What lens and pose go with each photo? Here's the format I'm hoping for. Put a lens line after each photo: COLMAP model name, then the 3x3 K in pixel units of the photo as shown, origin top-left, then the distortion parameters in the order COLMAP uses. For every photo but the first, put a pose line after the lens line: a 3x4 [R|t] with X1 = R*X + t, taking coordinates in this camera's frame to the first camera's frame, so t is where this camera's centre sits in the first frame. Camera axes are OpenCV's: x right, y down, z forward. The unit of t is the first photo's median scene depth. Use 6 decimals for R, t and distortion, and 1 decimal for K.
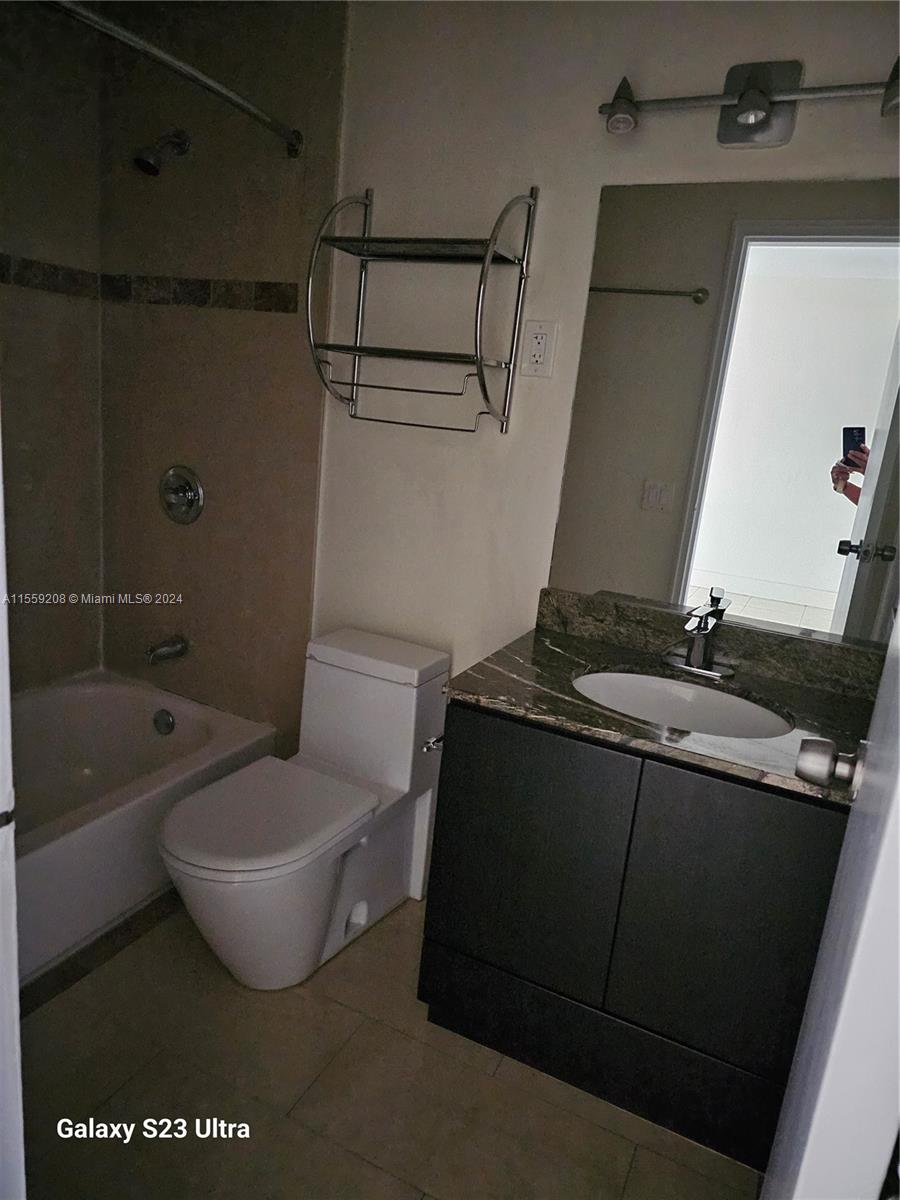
lens RADIAL K [[807.1, 0, 450.1], [0, 807.1, 602.1], [0, 0, 1]] dist [0.029991, -0.015614]
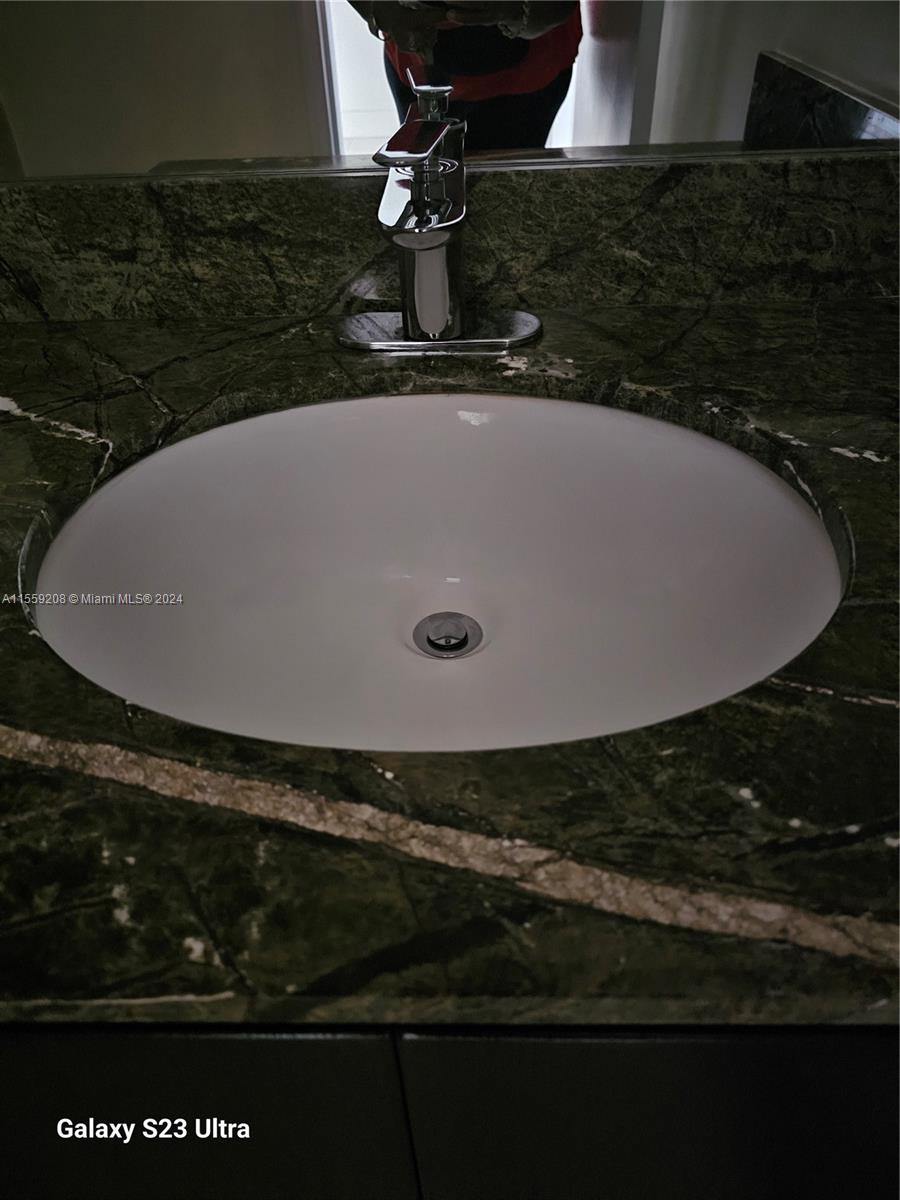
lens RADIAL K [[807.1, 0, 453.9], [0, 807.1, 598.4], [0, 0, 1]] dist [0.029991, -0.015614]
pose [[0.894877, -0.372517, 0.245817, 0.188652], [0.222357, 0.849671, 0.478139, 0.014025], [-0.386978, -0.373217, 0.843183, 0.679540]]
